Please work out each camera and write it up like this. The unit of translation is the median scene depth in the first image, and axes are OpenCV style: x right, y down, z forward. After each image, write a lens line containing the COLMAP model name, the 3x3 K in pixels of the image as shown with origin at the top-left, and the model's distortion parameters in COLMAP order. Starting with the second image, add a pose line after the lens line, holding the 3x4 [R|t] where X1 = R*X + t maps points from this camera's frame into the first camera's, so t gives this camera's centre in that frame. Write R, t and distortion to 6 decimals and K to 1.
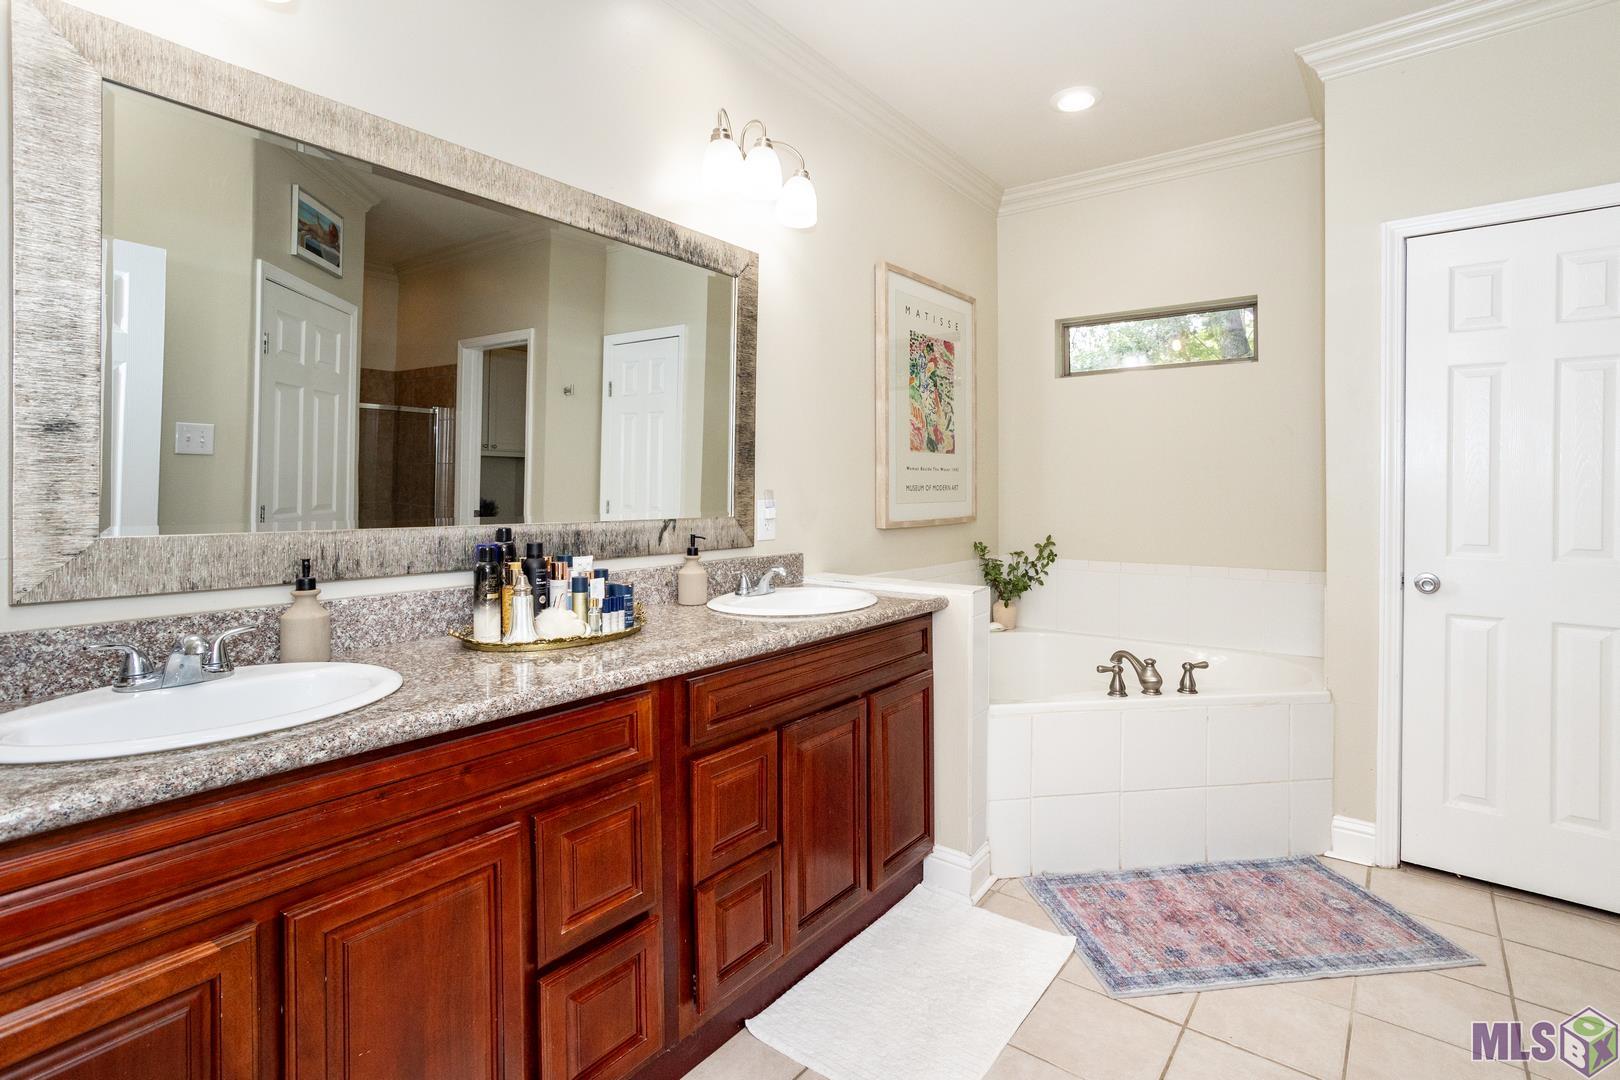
lens RADIAL K [[797.9, 0, 806.8], [0, 797.9, 508.5], [0, 0, 1]] dist [-0.083330, 0.036679]
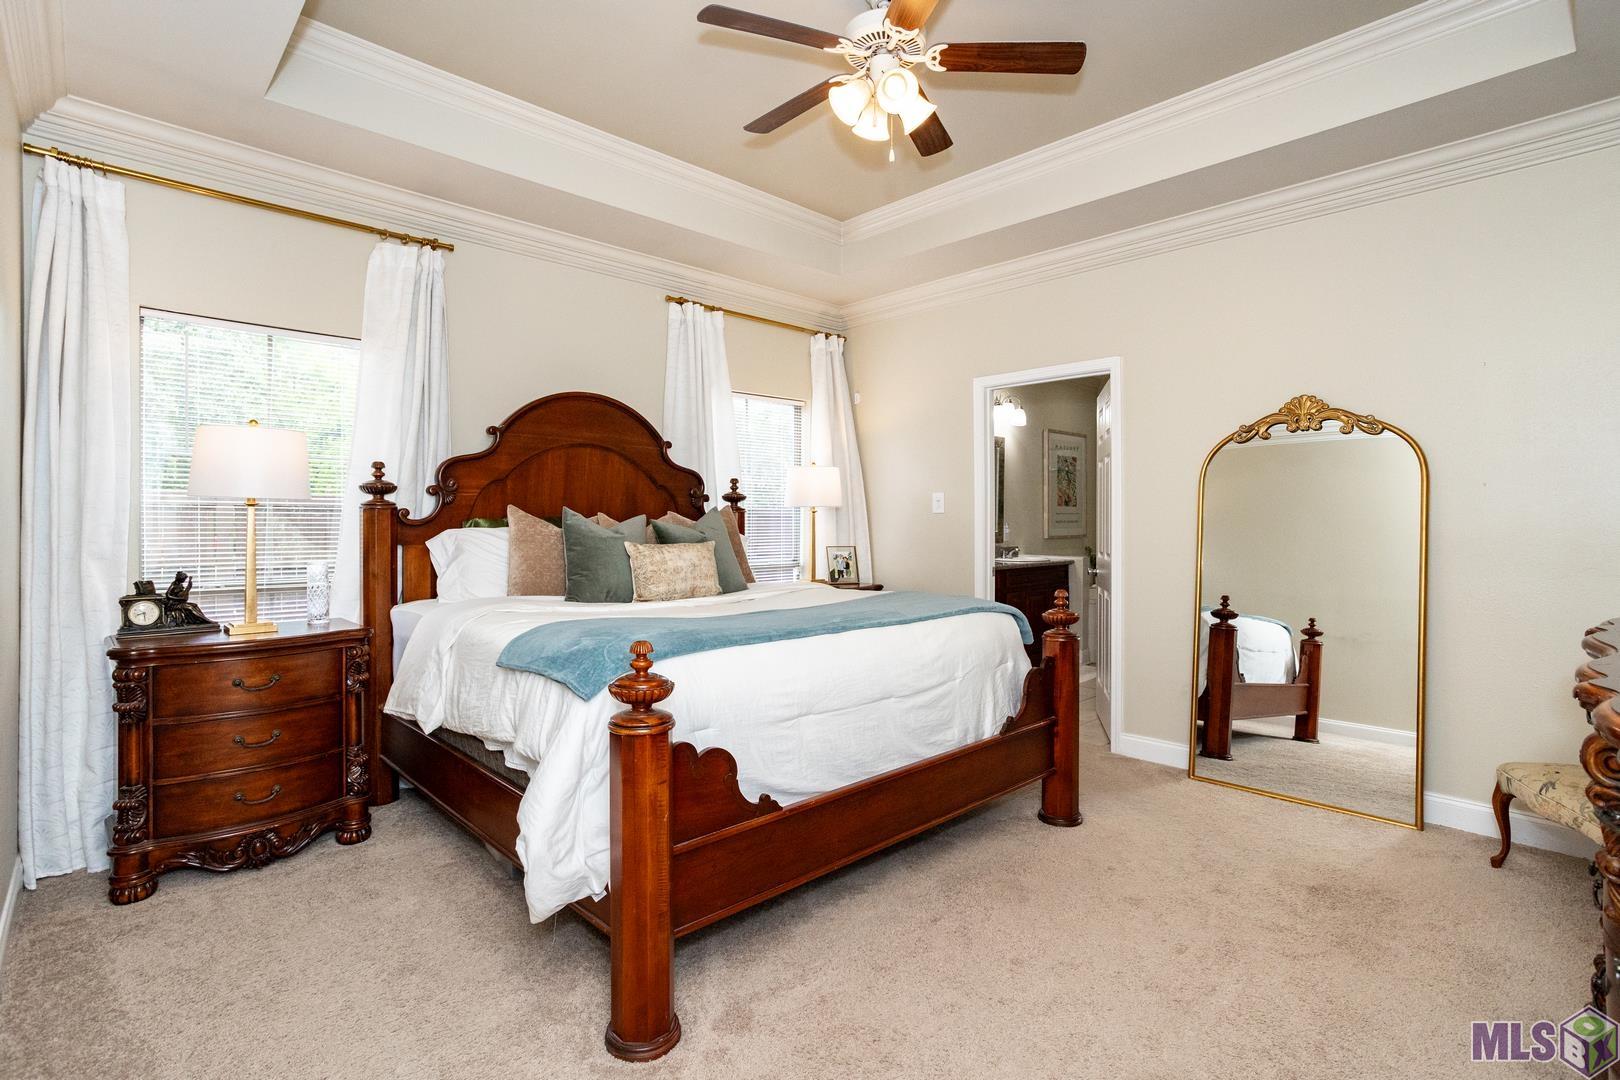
lens RADIAL K [[787.2, 0, 815.2], [0, 787.2, 525.6], [0, 0, 1]] dist [-0.053469, 0.035320]
pose [[0.990378, 0.009256, -0.138076, -0.334885], [-0.011201, 0.999849, -0.013317, 0.032479], [0.137932, 0.014736, 0.990332, -1.805192]]
